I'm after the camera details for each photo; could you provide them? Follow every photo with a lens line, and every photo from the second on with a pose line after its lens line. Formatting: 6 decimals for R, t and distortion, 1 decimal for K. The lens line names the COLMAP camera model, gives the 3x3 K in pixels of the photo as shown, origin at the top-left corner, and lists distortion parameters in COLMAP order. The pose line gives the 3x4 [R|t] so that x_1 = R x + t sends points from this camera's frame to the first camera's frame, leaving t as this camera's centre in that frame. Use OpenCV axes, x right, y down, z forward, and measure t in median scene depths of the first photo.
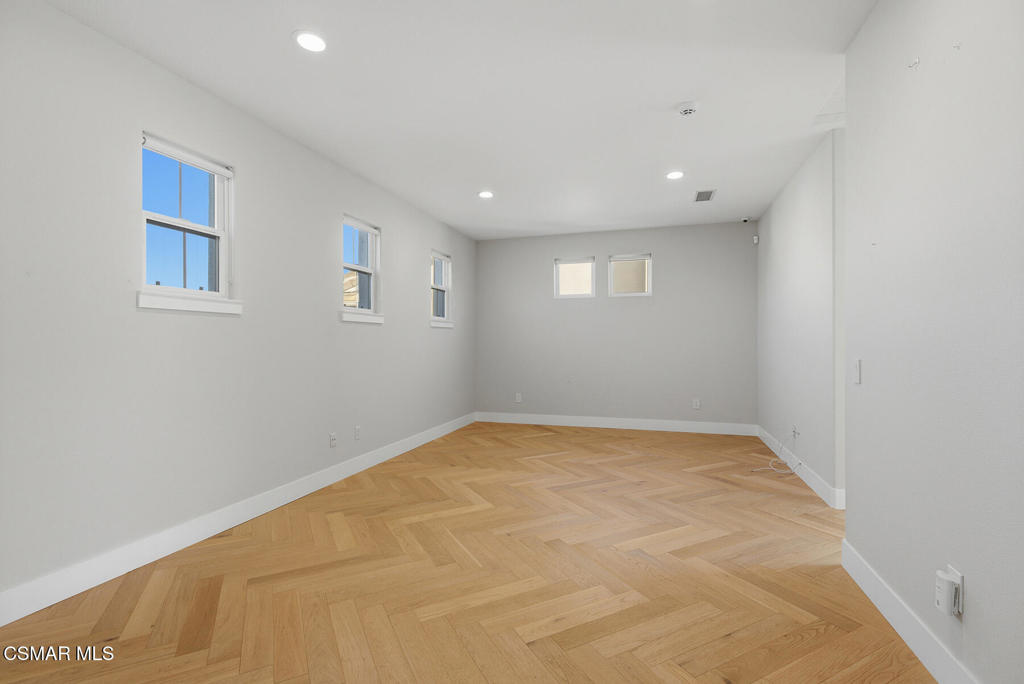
lens RADIAL K [[470.9, 0, 510.0], [0, 470.9, 342.7], [0, 0, 1]] dist [0.001375, -0.000287]
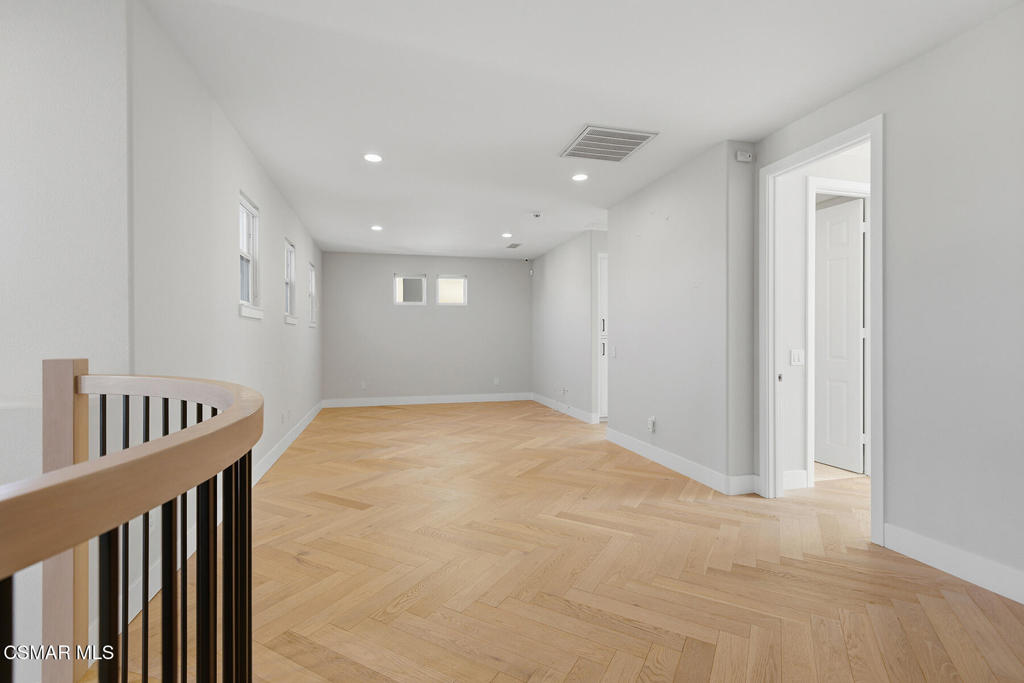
lens RADIAL K [[470.9, 0, 512.8], [0, 470.9, 339.4], [0, 0, 1]] dist [0.001375, -0.000287]
pose [[0.839966, -0.002888, 0.542632, -0.430441], [0.002366, 0.999996, 0.001659, -0.002243], [-0.542634, -0.000110, 0.839969, -0.308727]]
